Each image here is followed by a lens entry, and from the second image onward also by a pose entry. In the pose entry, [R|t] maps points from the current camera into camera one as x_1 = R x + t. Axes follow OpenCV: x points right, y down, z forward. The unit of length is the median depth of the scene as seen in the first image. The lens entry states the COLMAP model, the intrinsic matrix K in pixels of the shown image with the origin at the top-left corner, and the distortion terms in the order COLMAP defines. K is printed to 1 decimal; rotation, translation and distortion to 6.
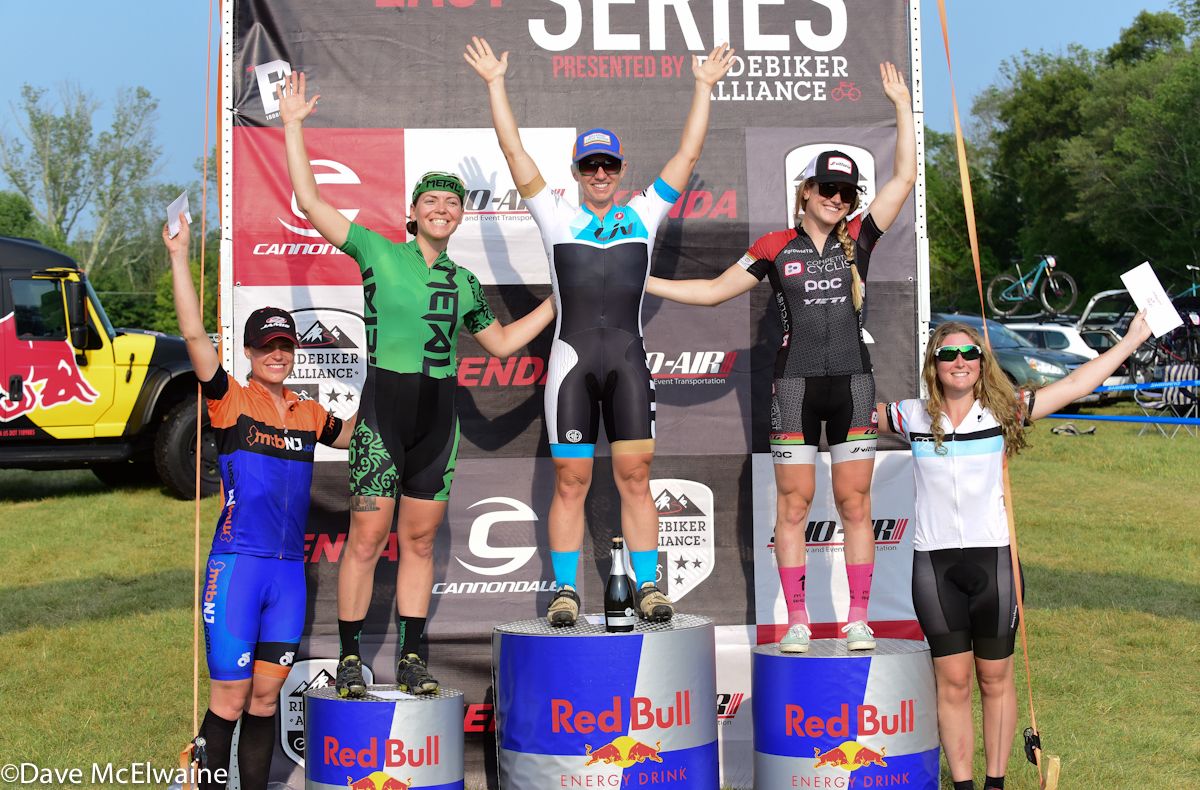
lens RADIAL K [[2483.7, 0, 597.1], [0, 2483.7, 390.9], [0, 0, 1]] dist [-0.283662, 0.000000]
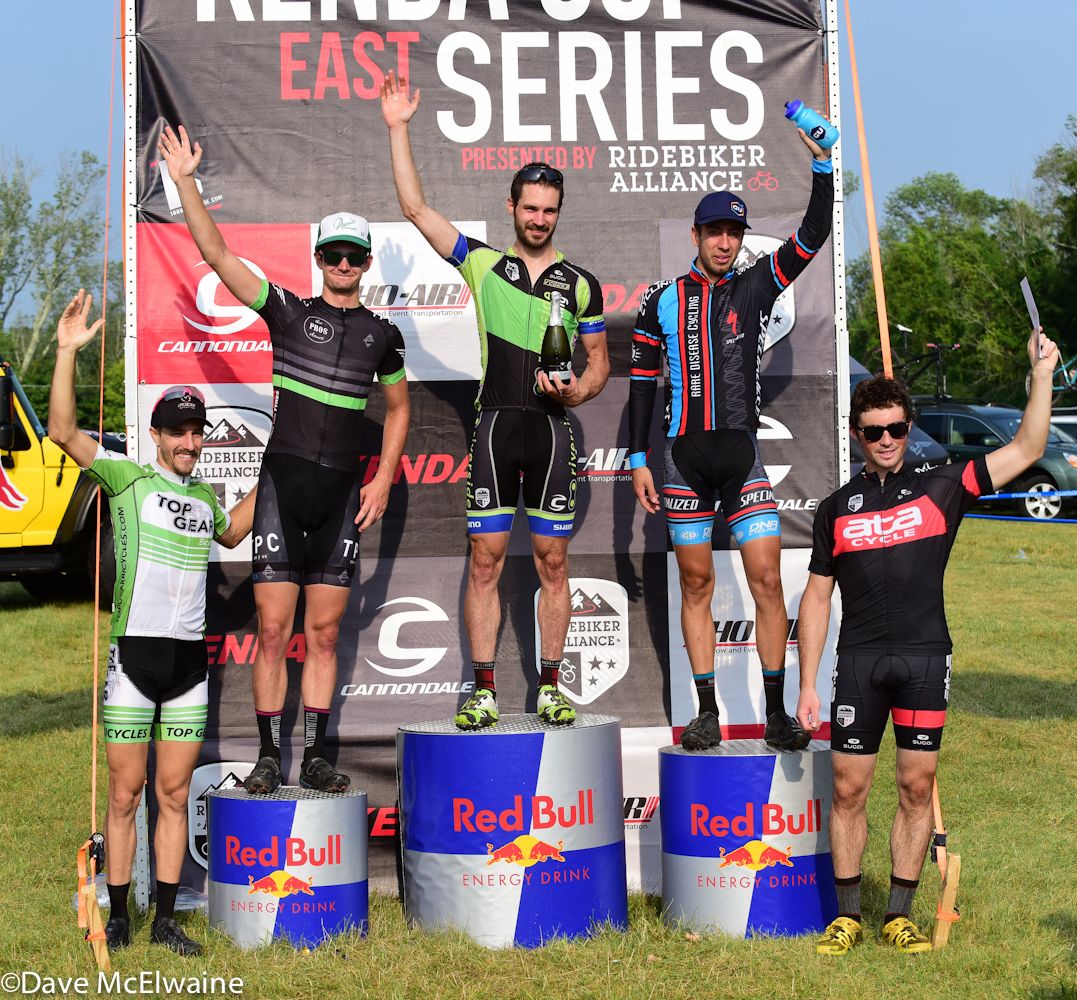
lens RADIAL K [[2842.3, 0, 540.8], [0, 2842.3, 503.2], [0, 0, 1]] dist [-0.282238, 0.000000]
pose [[0.999684, -0.004770, -0.024698, 0.040616], [0.004837, 0.999985, 0.002653, 0.002756], [0.024684, -0.002772, 0.999691, -0.124057]]
